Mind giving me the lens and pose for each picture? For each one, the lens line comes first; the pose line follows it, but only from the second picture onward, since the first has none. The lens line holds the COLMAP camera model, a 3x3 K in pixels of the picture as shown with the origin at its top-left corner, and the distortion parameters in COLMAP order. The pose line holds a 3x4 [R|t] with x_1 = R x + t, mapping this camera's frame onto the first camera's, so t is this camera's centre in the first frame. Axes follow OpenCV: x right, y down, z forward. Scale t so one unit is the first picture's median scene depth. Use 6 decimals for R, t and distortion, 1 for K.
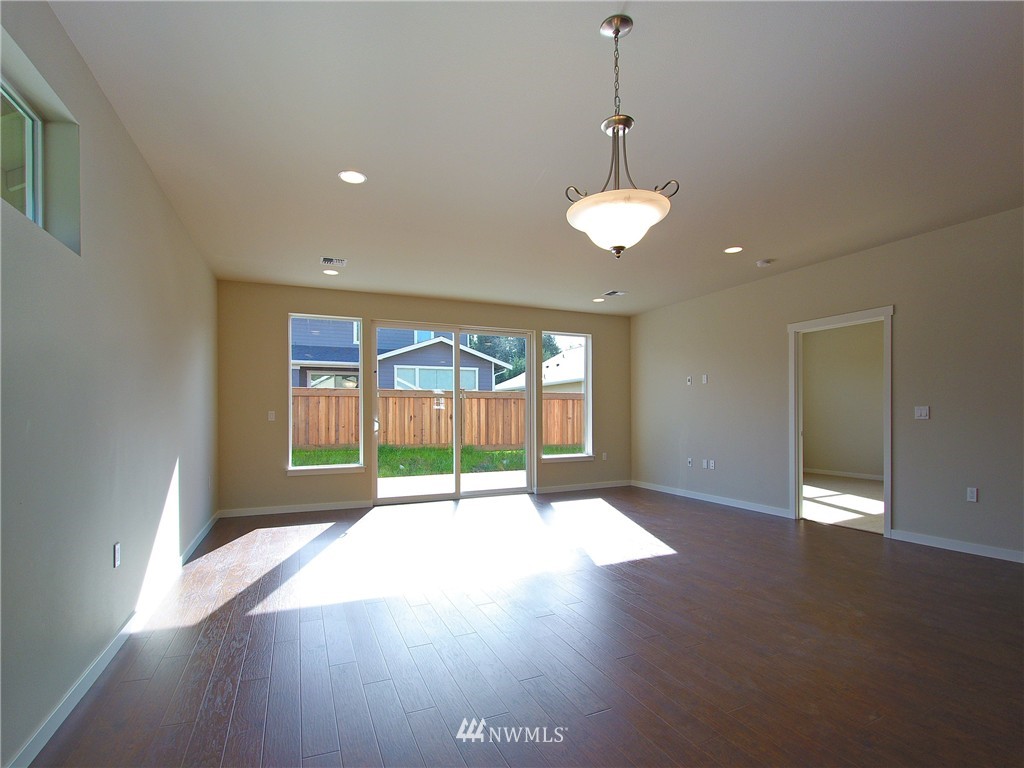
lens RADIAL K [[487.4, 0, 511.9], [0, 487.4, 407.9], [0, 0, 1]] dist [-0.001398, -0.000312]
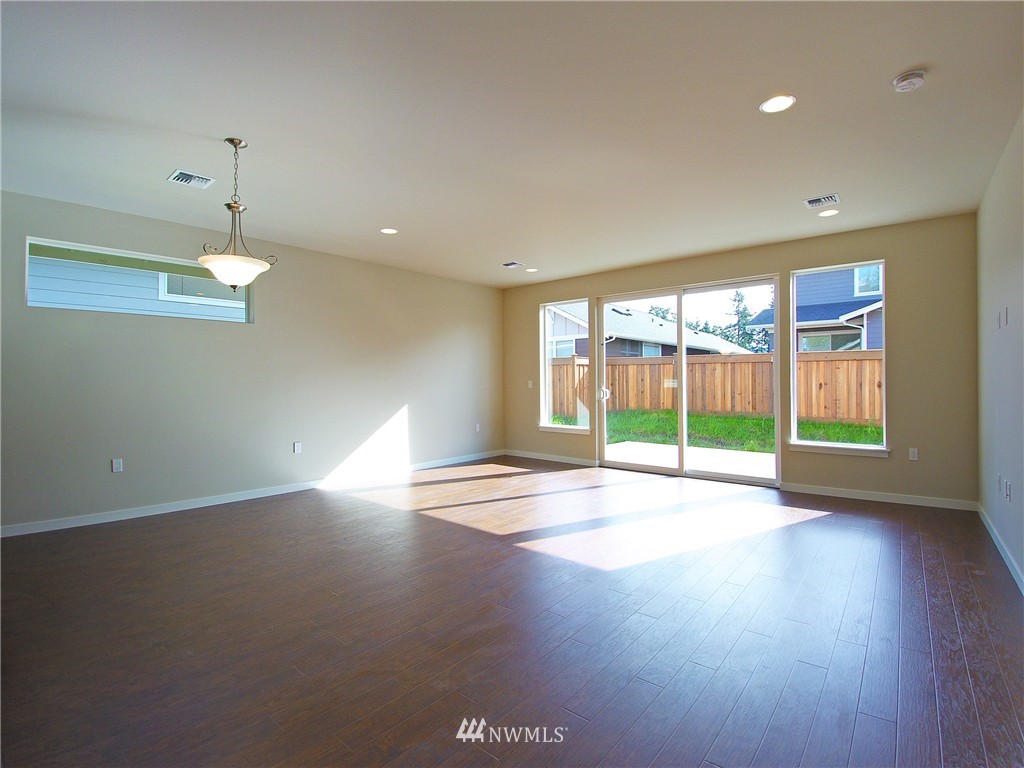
lens RADIAL K [[465.6, 0, 493.6], [0, 465.6, 380.0], [0, 0, 1]] dist [-0.000791, -0.000170]
pose [[0.399879, -0.002092, -0.916566, 0.301878], [0.011445, 0.999931, 0.002711, 0.003321], [0.916497, -0.011574, 0.399875, 0.192227]]
